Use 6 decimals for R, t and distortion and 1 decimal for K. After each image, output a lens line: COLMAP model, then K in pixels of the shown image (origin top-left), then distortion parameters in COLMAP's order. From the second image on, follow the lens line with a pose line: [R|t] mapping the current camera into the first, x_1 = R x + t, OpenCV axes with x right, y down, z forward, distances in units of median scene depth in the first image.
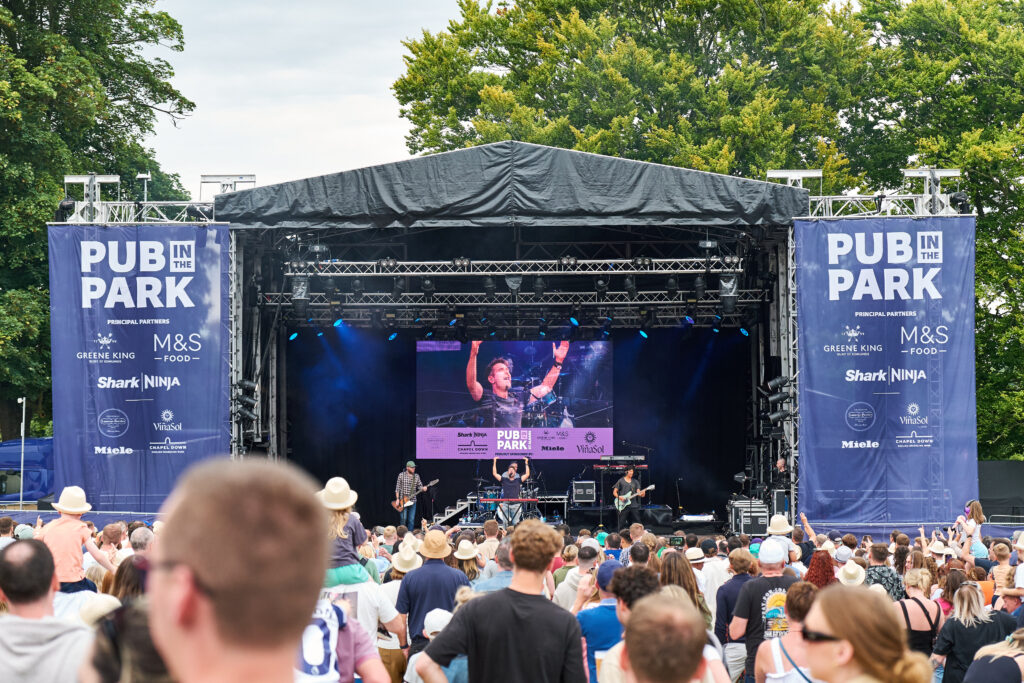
lens RADIAL K [[2074.8, 0, 511.6], [0, 2074.8, 344.7], [0, 0, 1]] dist [-0.295228, 0.000000]
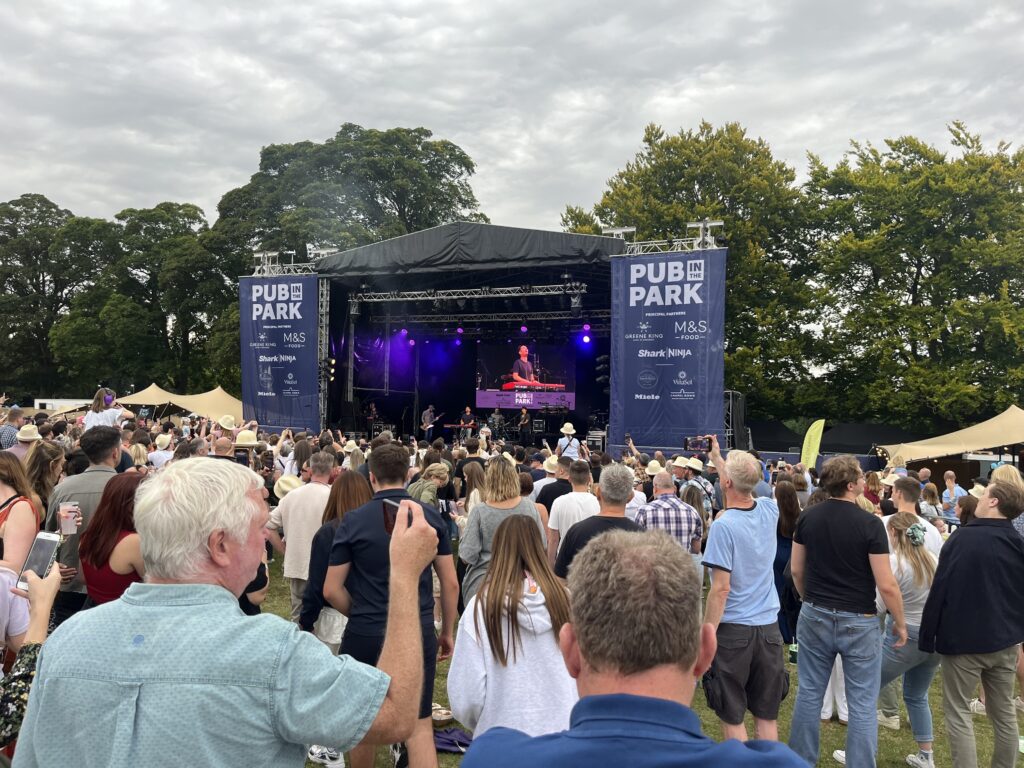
lens RADIAL K [[786.8, 0, 512.4], [0, 786.8, 394.6], [0, 0, 1]] dist [-0.010826, -0.022074]
pose [[0.936603, 0.016465, -0.350006, 0.280255], [-0.013204, 0.999844, 0.011699, 0.040460], [0.350144, -0.006336, 0.936674, 0.391722]]
